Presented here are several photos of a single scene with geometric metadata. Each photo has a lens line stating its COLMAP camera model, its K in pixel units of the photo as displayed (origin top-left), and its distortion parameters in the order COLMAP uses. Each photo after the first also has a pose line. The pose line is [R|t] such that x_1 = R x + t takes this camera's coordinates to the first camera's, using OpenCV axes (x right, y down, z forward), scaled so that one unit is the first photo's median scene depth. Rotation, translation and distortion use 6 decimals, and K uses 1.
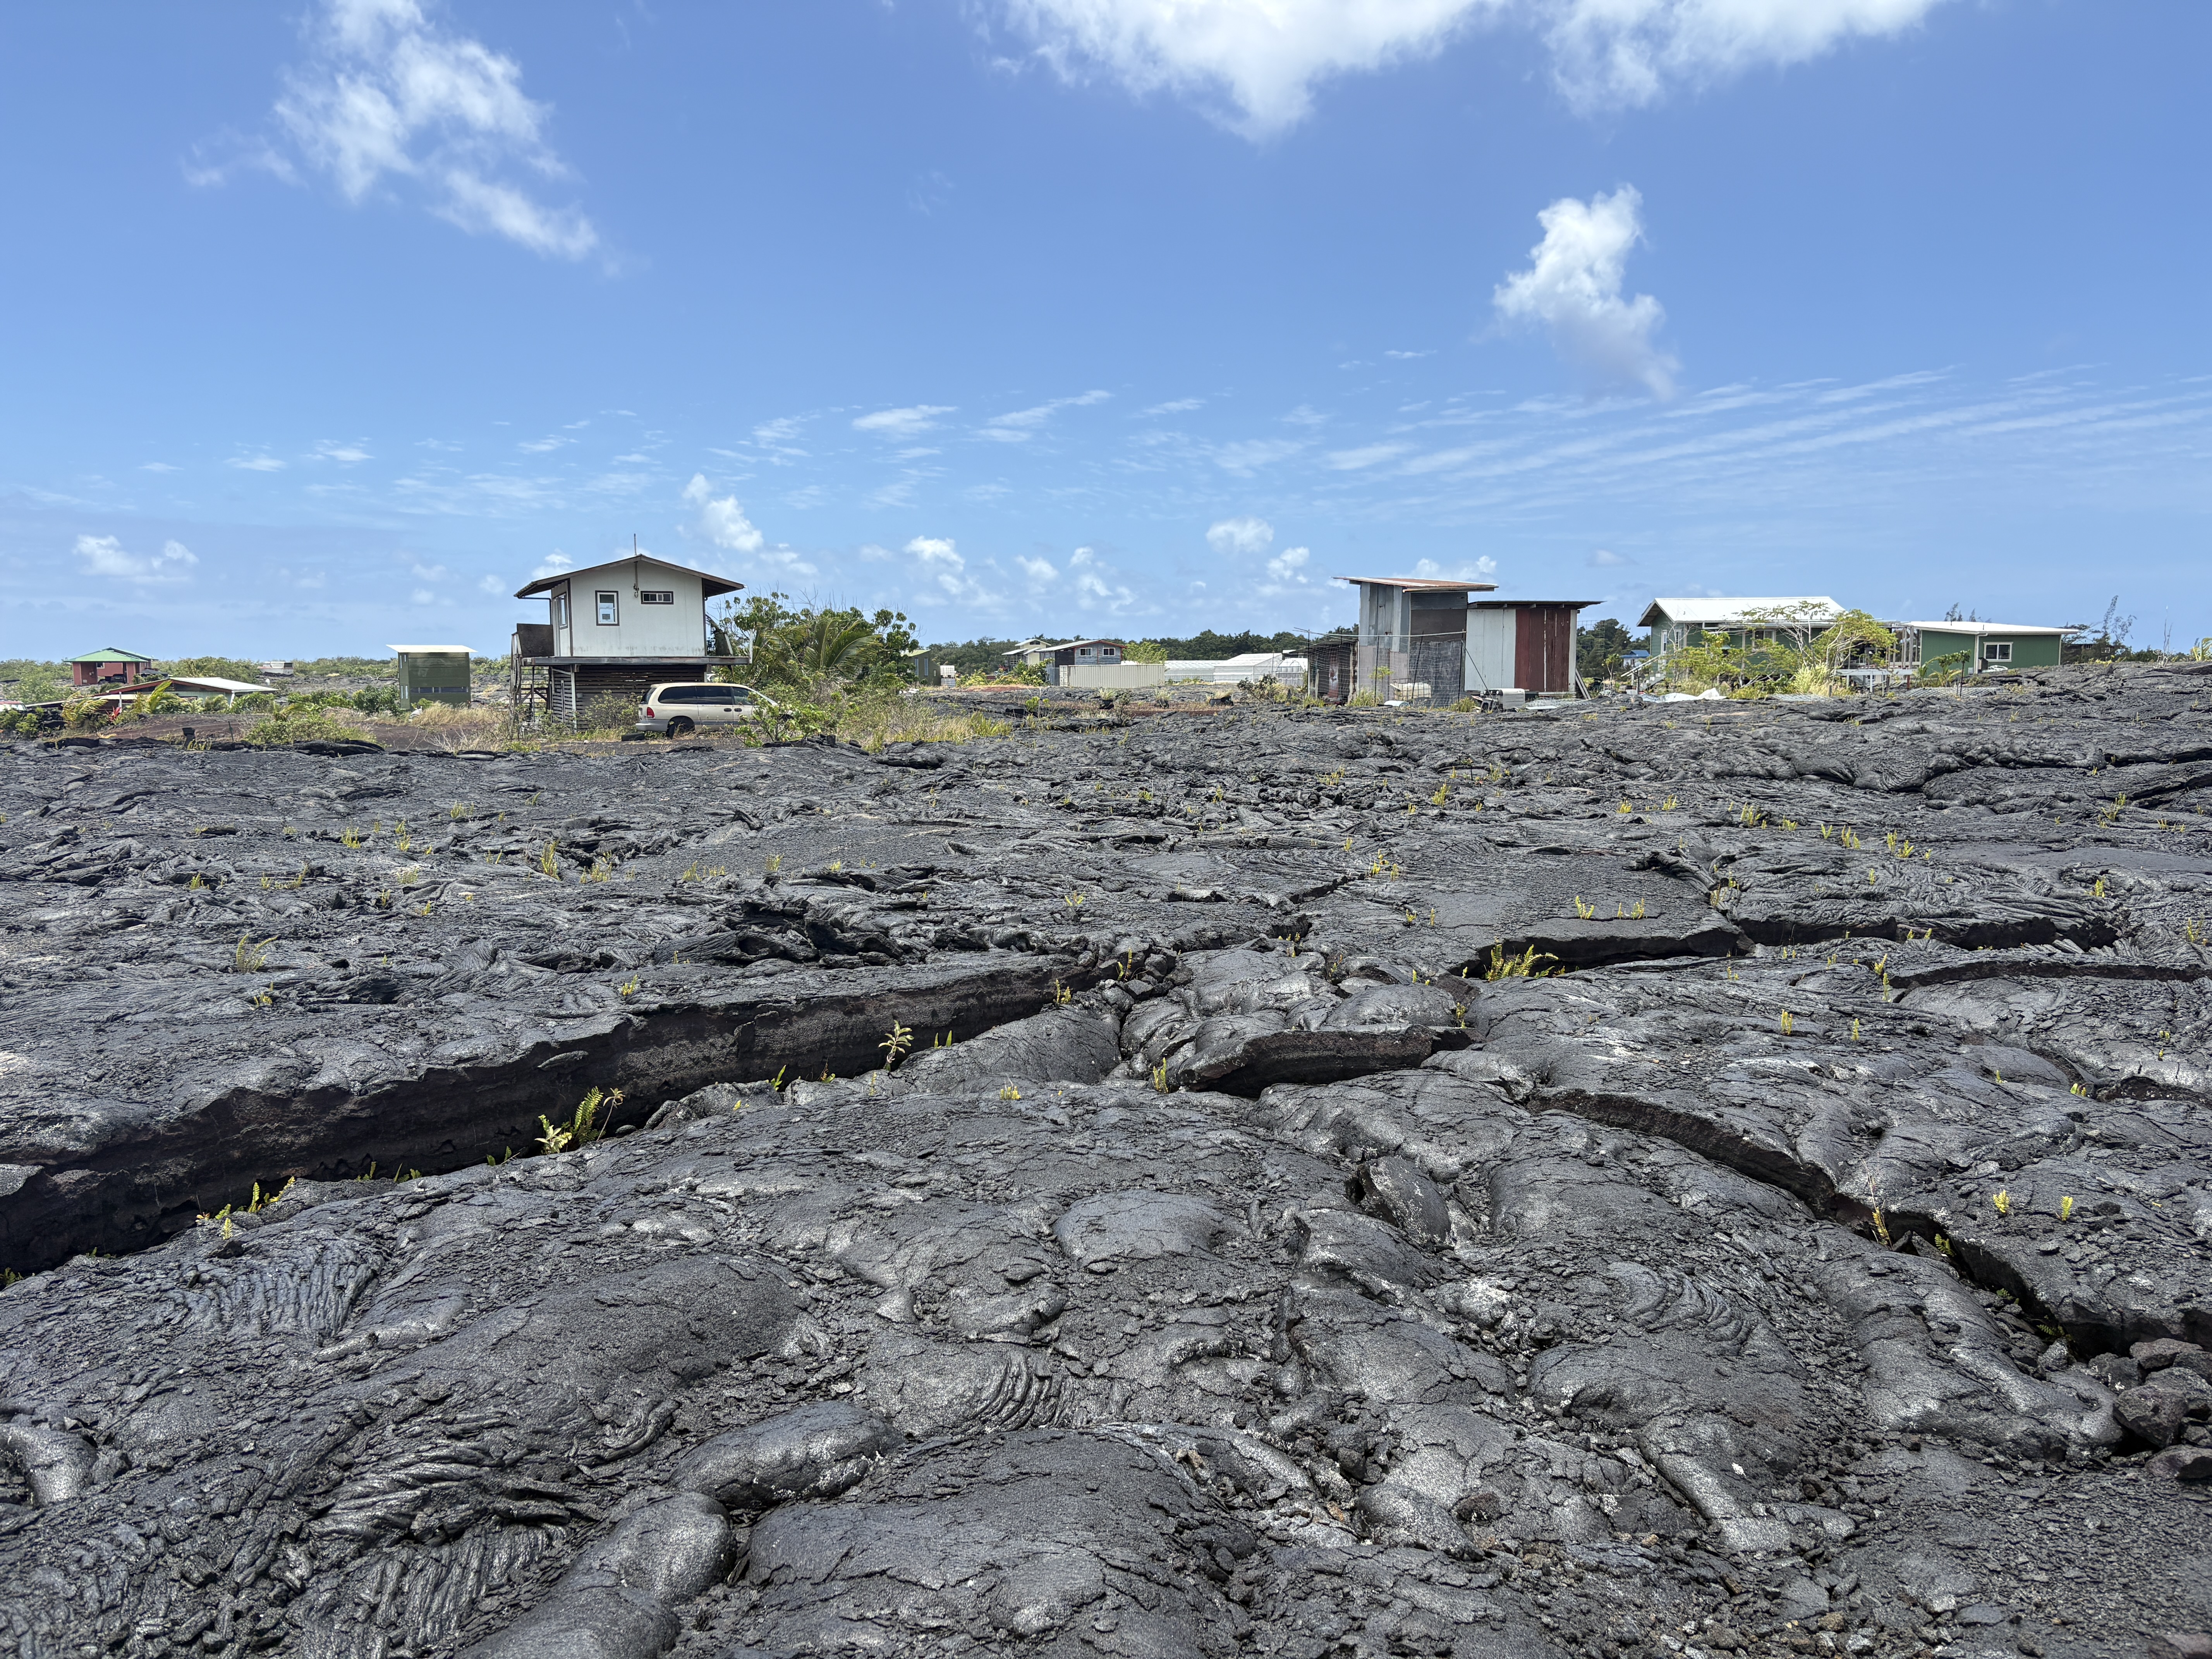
lens RADIAL K [[1749.7, 0, 1112.3], [0, 1749.7, 827.2], [0, 0, 1]] dist [0.059358, -0.057872]
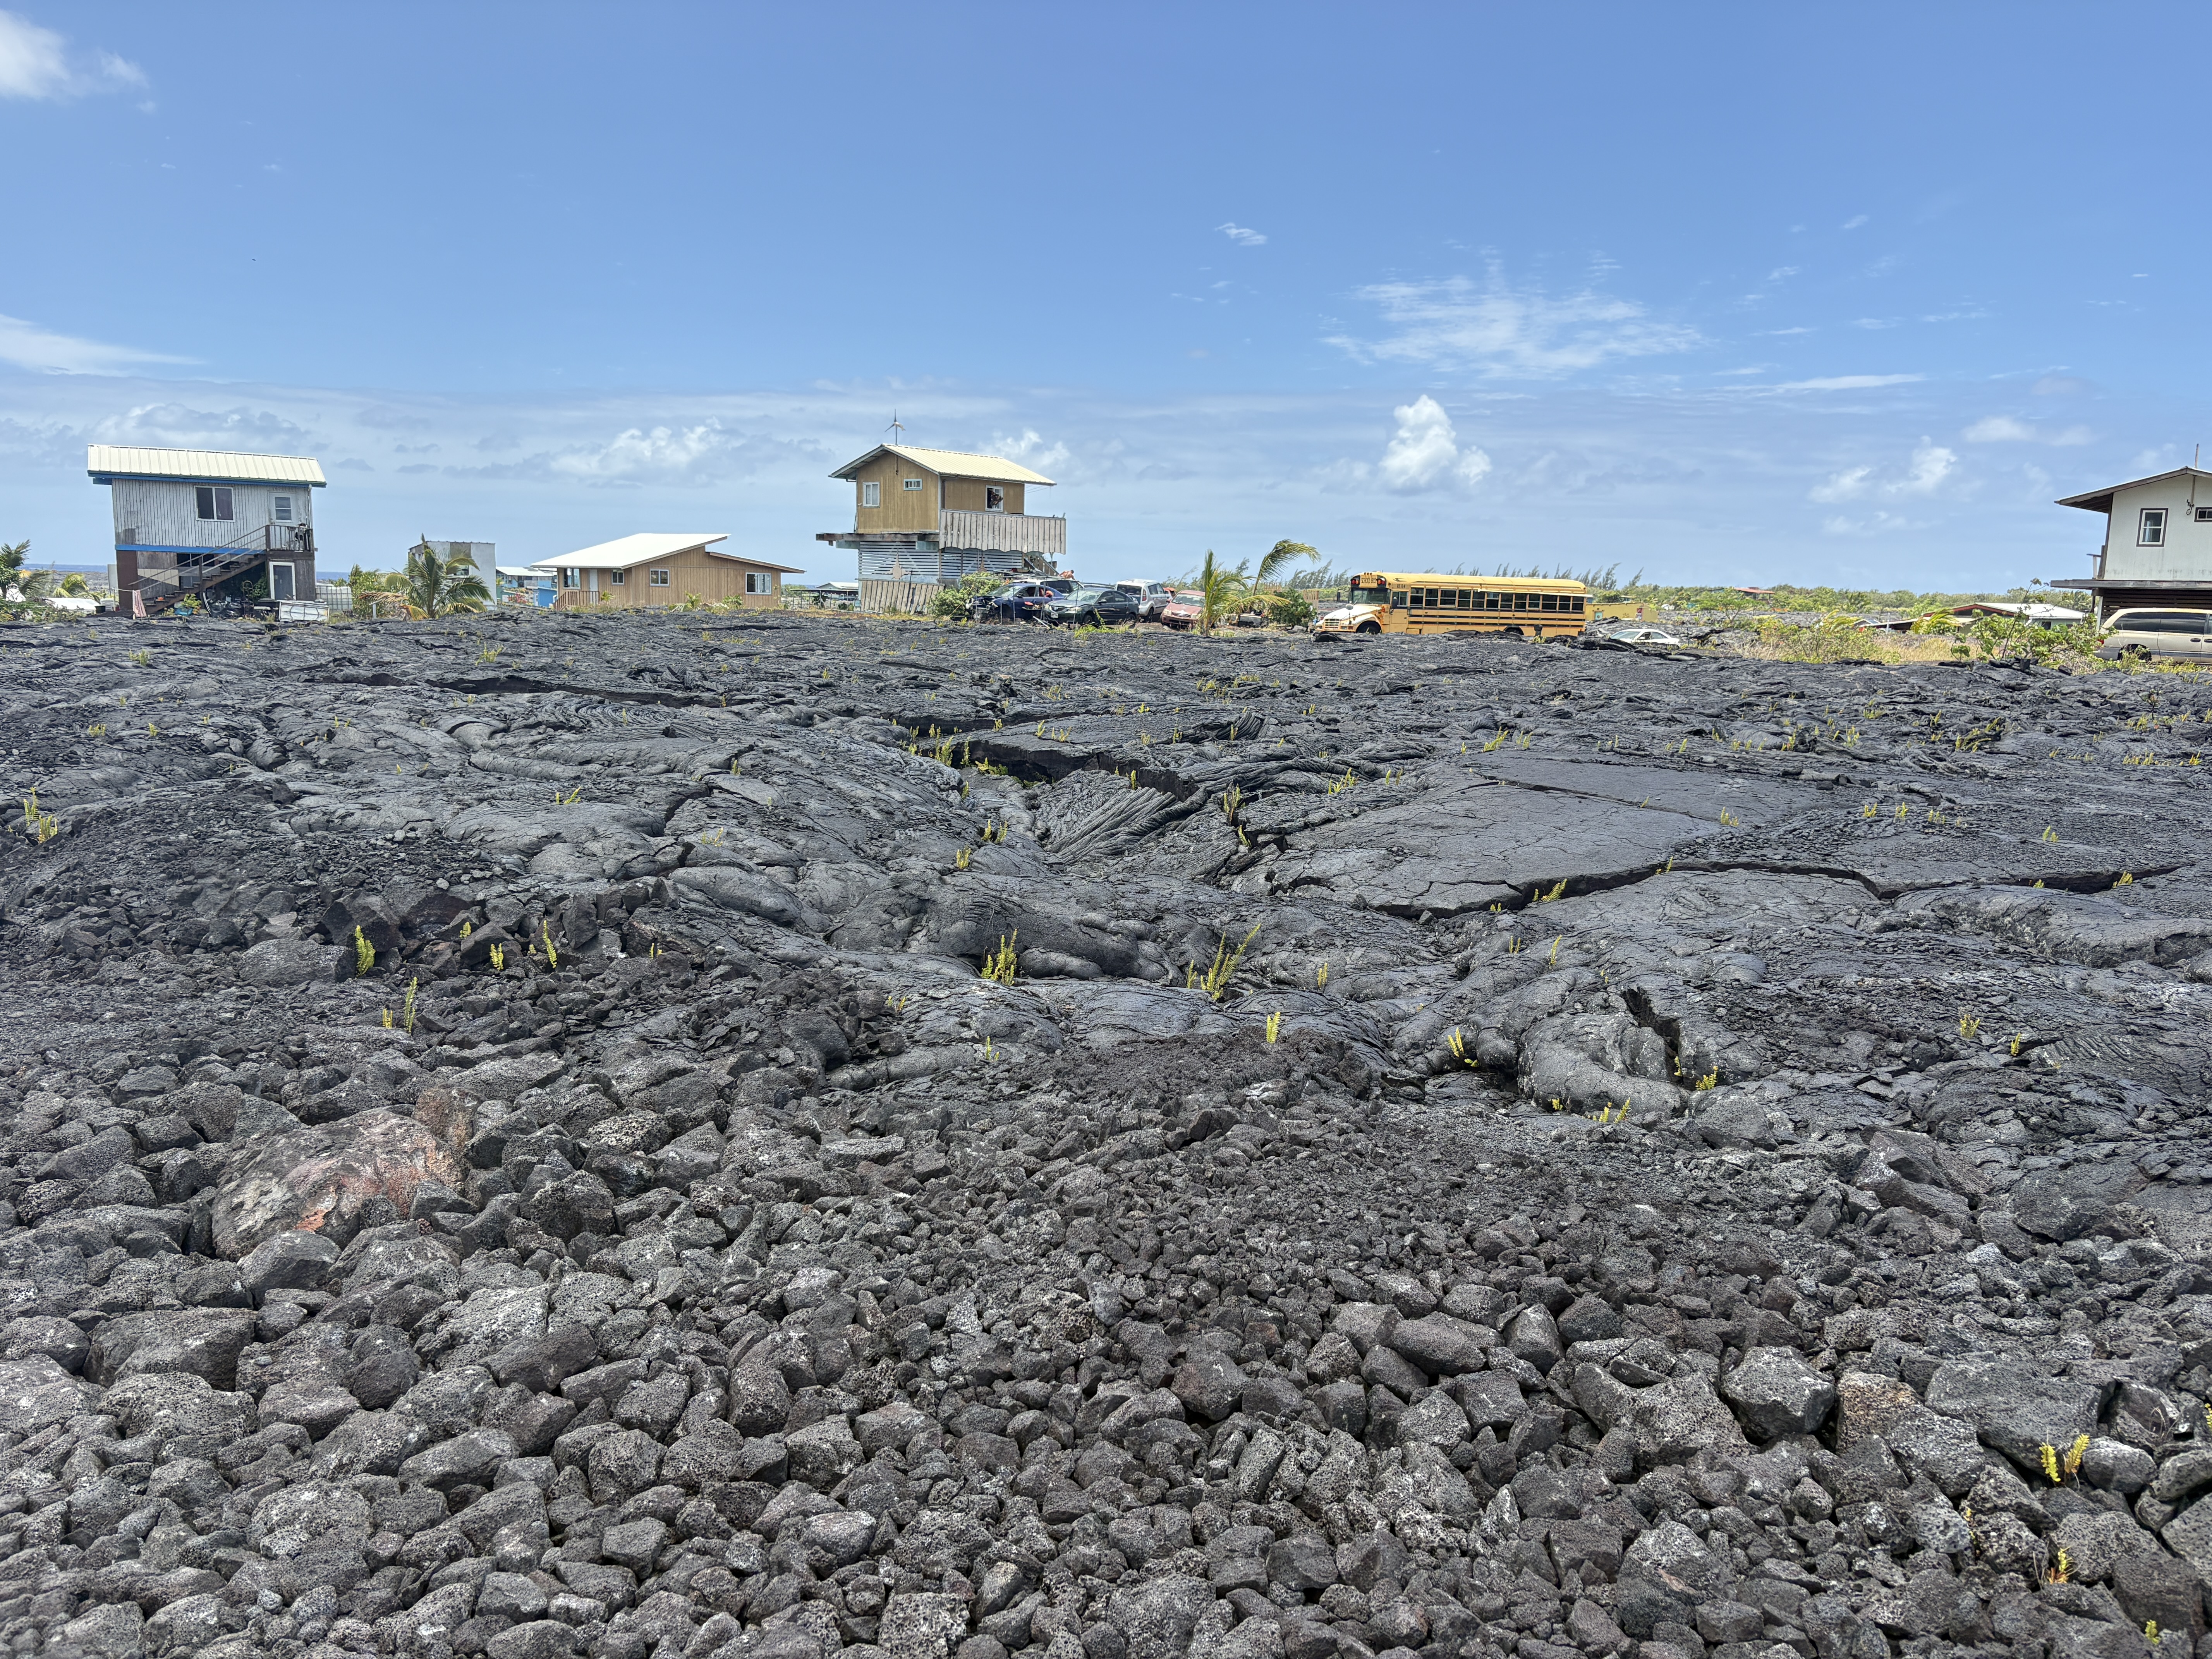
lens RADIAL K [[1749.7, 0, 1096.2], [0, 1749.7, 841.3], [0, 0, 1]] dist [0.059358, -0.057872]
pose [[0.379085, 0.147094, -0.913596, 0.305943], [-0.109339, 0.987489, 0.113622, -0.004540], [0.918879, 0.056819, 0.390426, 0.103372]]
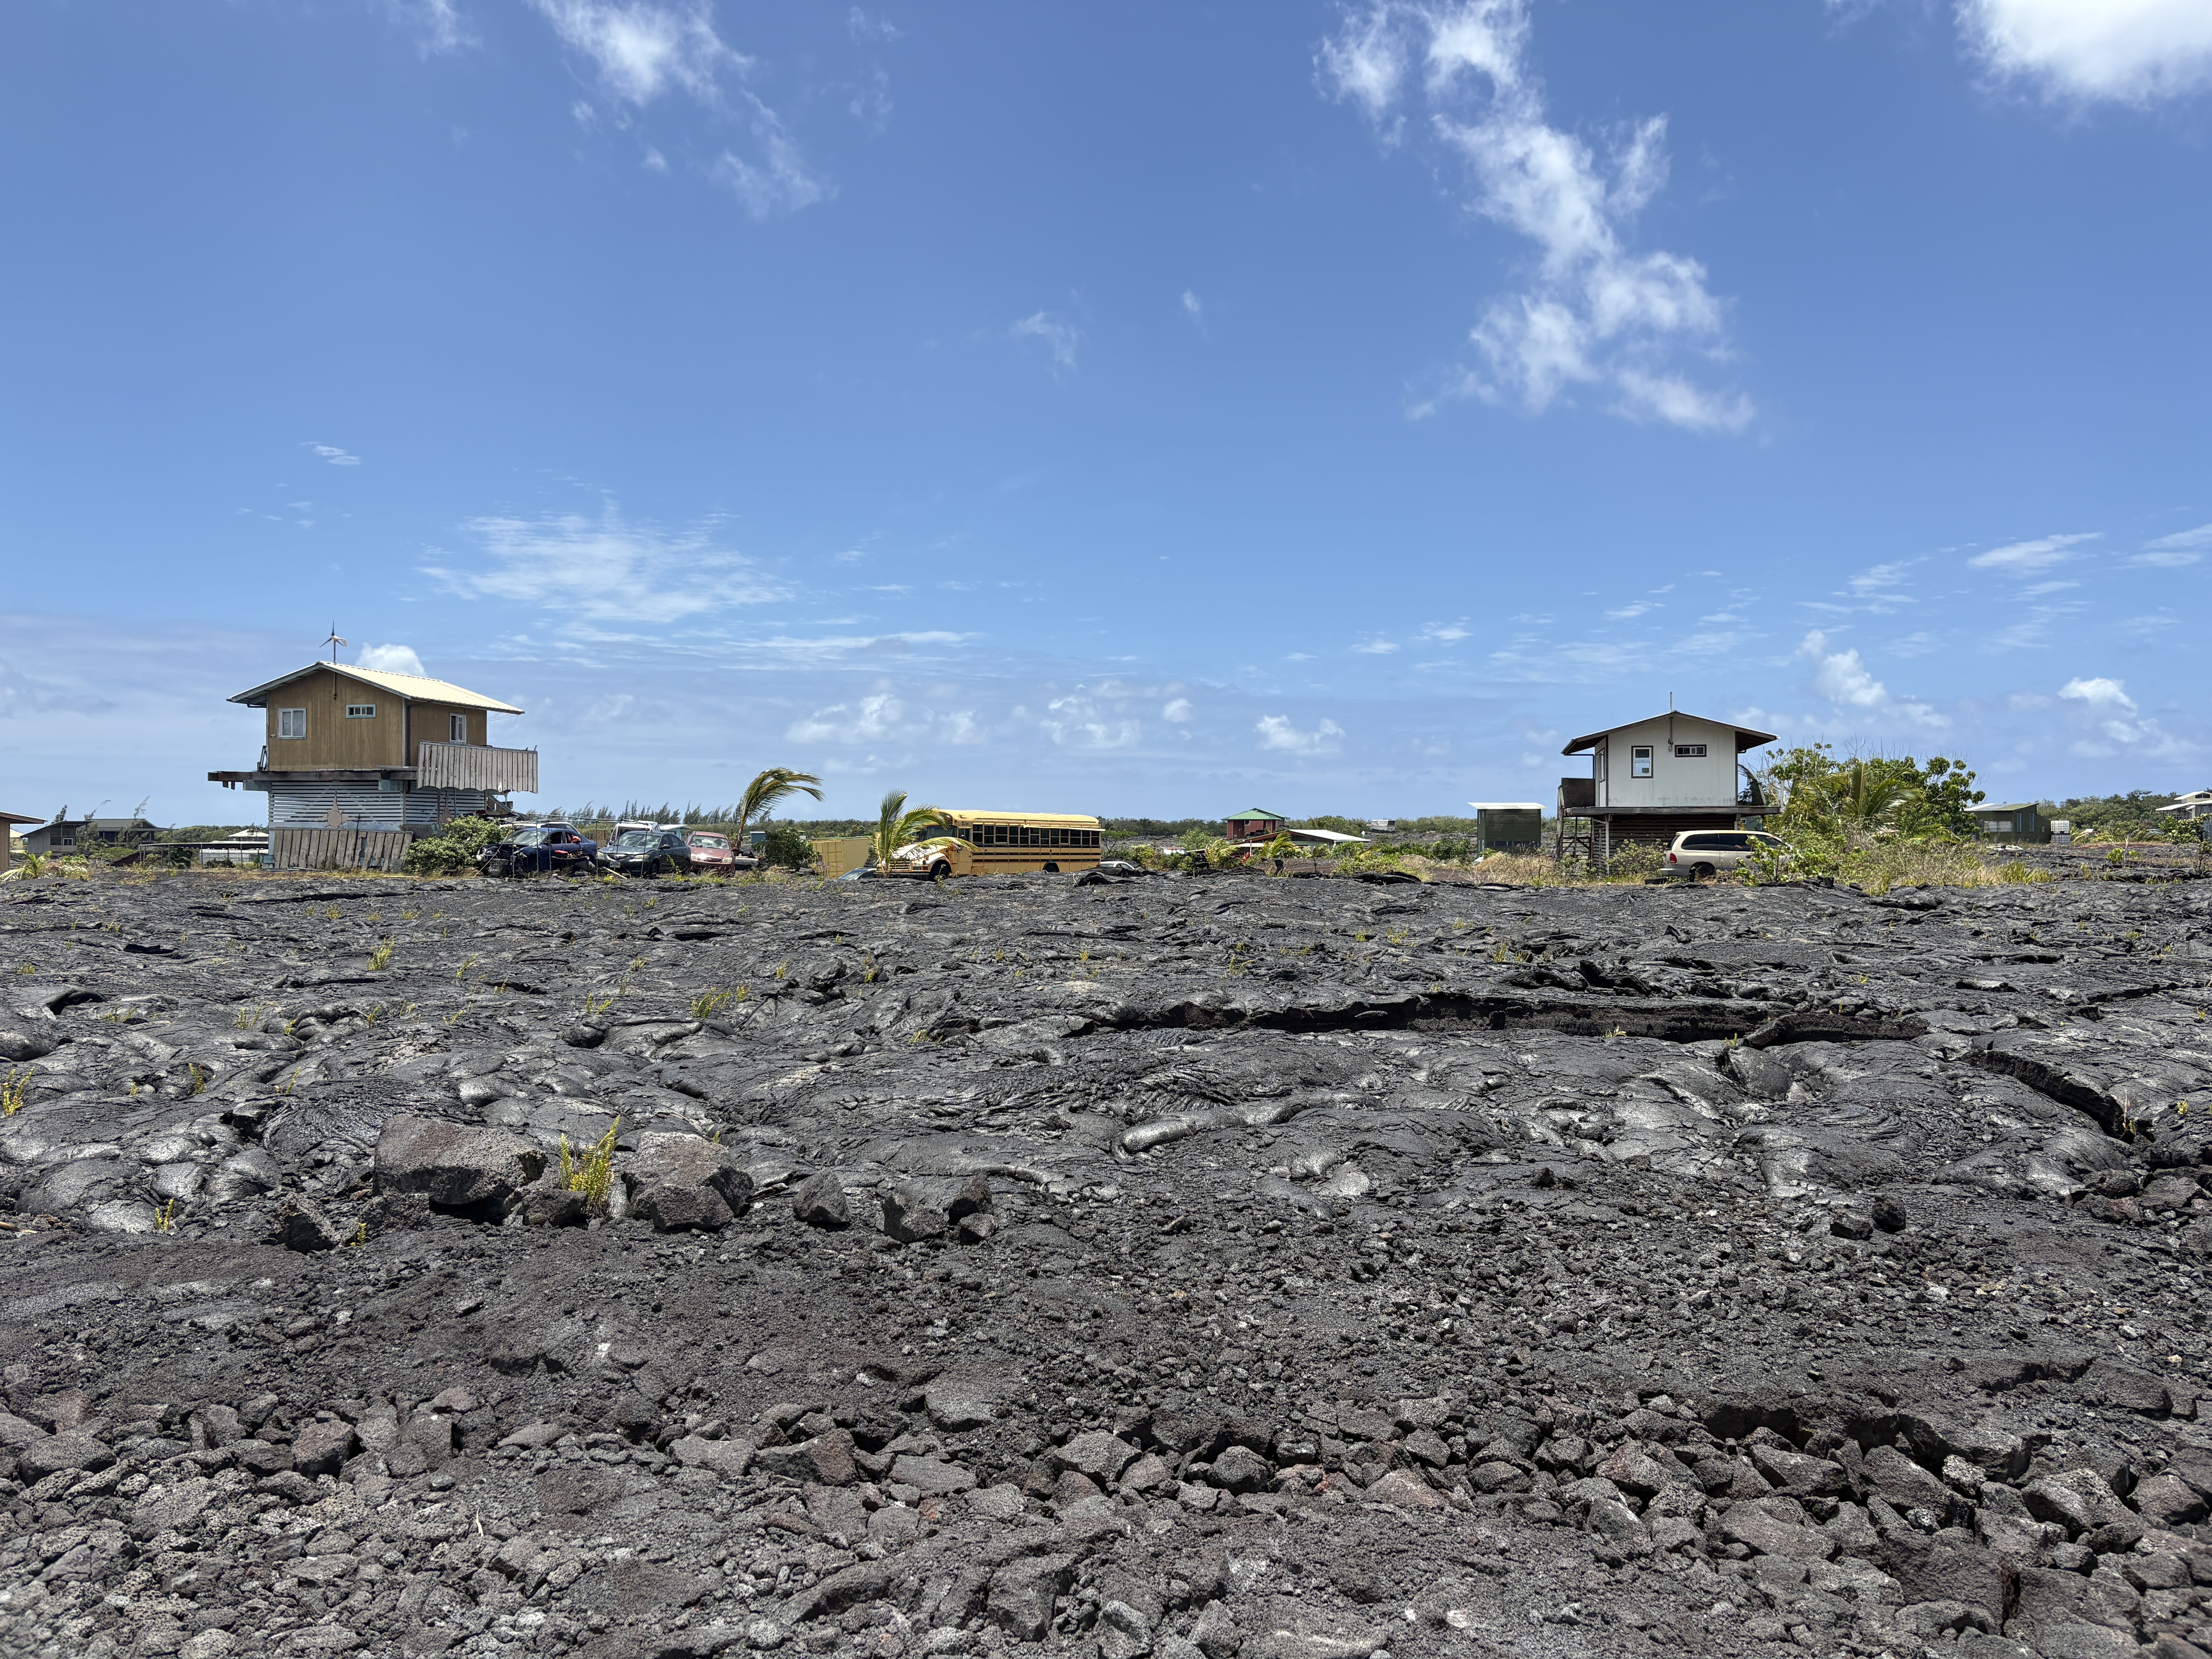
lens RADIAL K [[1749.7, 0, 1029.7], [0, 1749.7, 799.0], [0, 0, 1]] dist [0.059358, -0.057872]
pose [[0.799214, -0.006146, -0.601015, 0.055364], [-0.058388, 0.994424, -0.087812, 0.012614], [0.598204, 0.105273, 0.794399, -0.066879]]
